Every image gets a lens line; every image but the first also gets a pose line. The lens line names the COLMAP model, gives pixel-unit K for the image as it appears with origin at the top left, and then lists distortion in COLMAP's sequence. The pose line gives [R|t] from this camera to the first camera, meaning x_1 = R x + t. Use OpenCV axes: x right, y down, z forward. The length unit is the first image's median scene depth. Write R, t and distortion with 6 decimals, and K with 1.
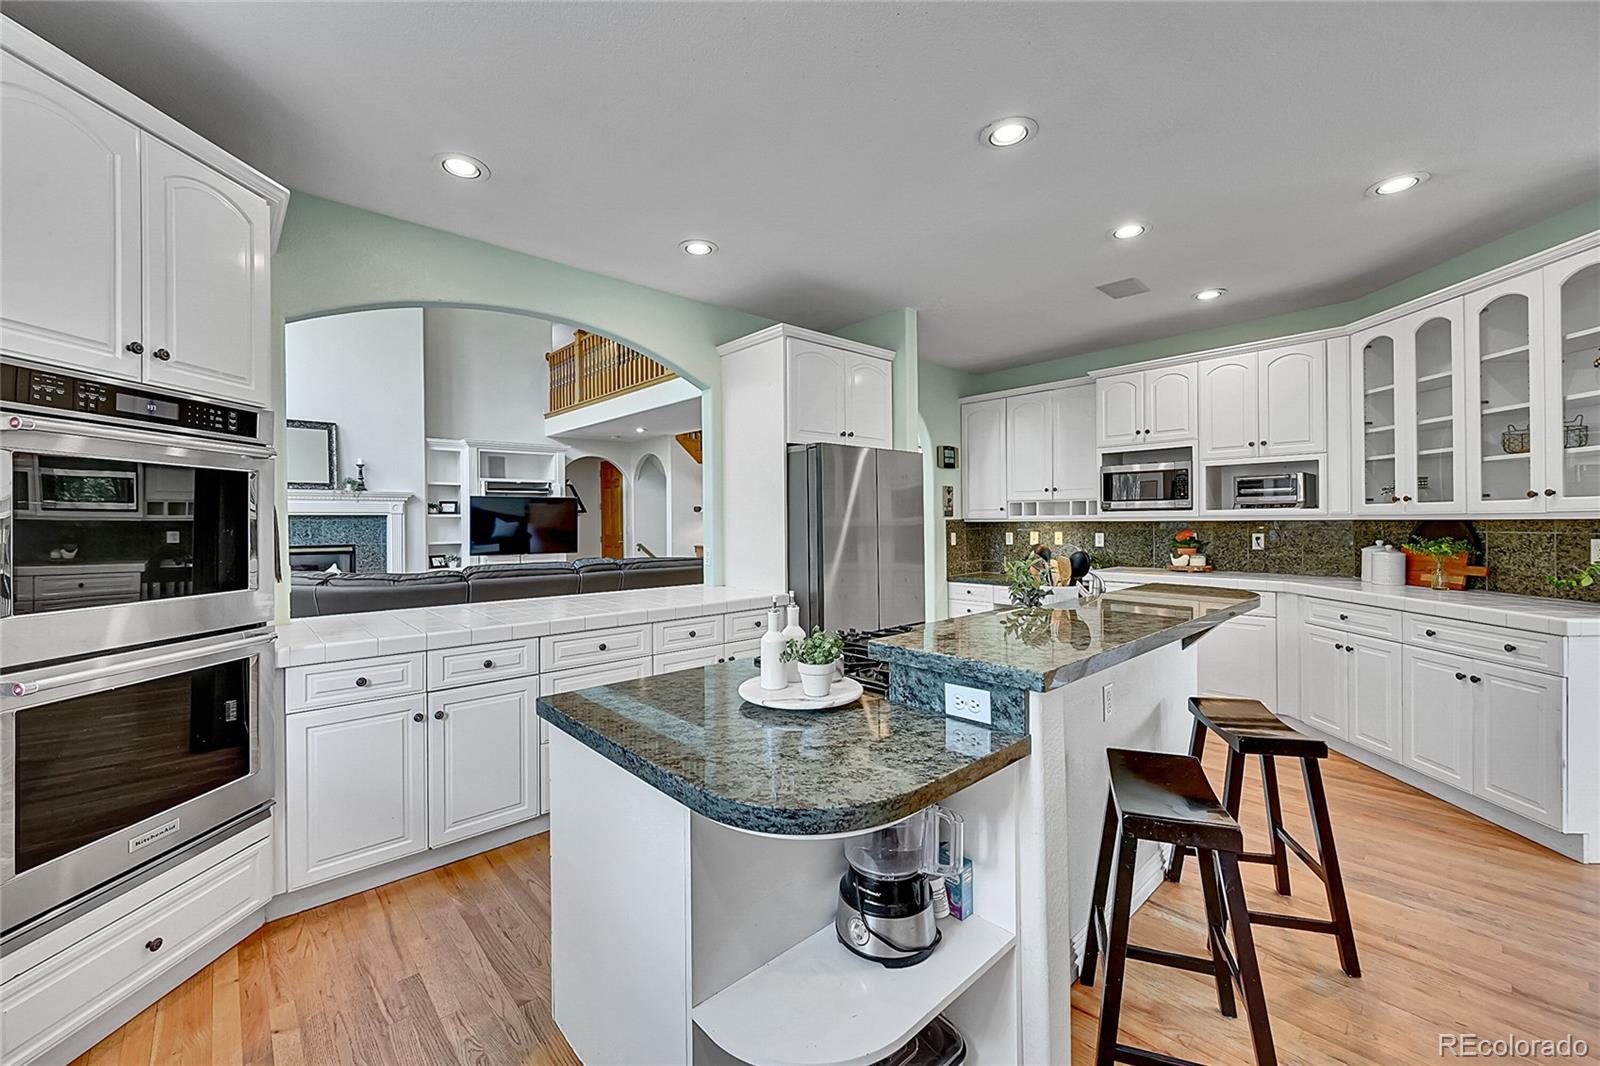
lens RADIAL K [[631.3, 0, 802.1], [0, 631.3, 527.9], [0, 0, 1]] dist [-0.001397, 0.000347]
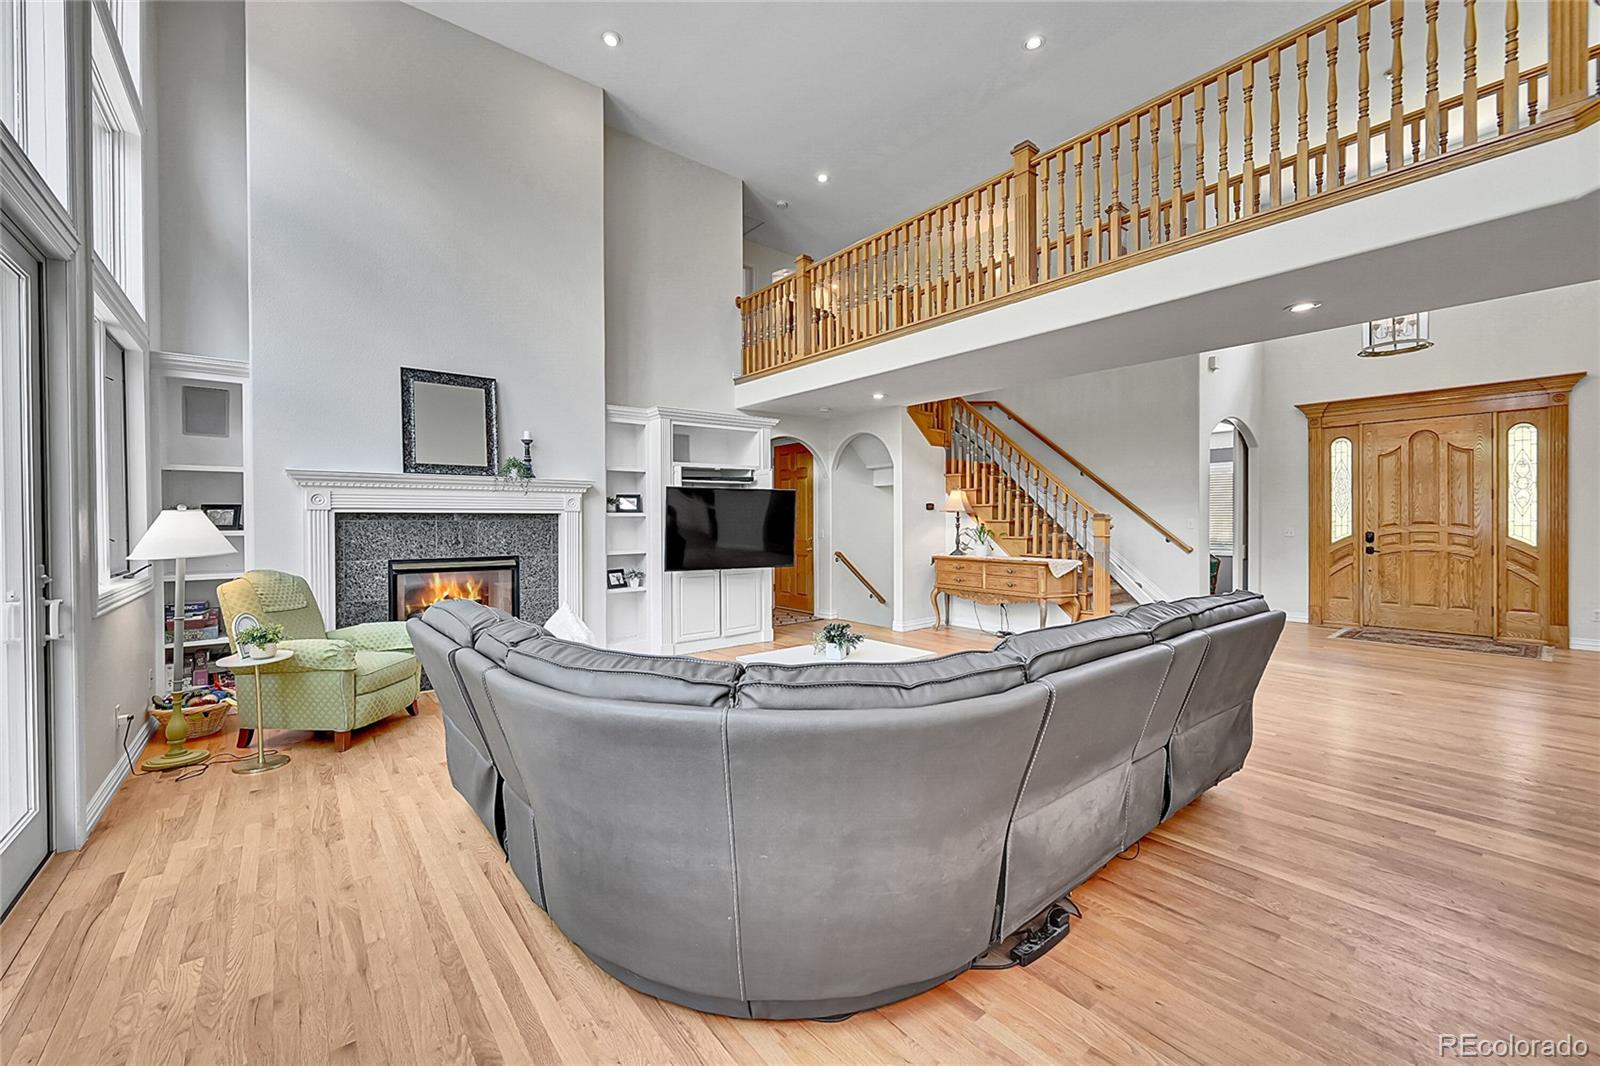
lens RADIAL K [[631.3, 0, 797.6], [0, 631.3, 526.1], [0, 0, 1]] dist [-0.001397, 0.000347]
pose [[0.998713, 0.003682, -0.050587, -0.335437], [-0.003799, 0.999990, -0.002211, -0.005352], [0.050579, 0.002401, 0.998717, 0.296188]]
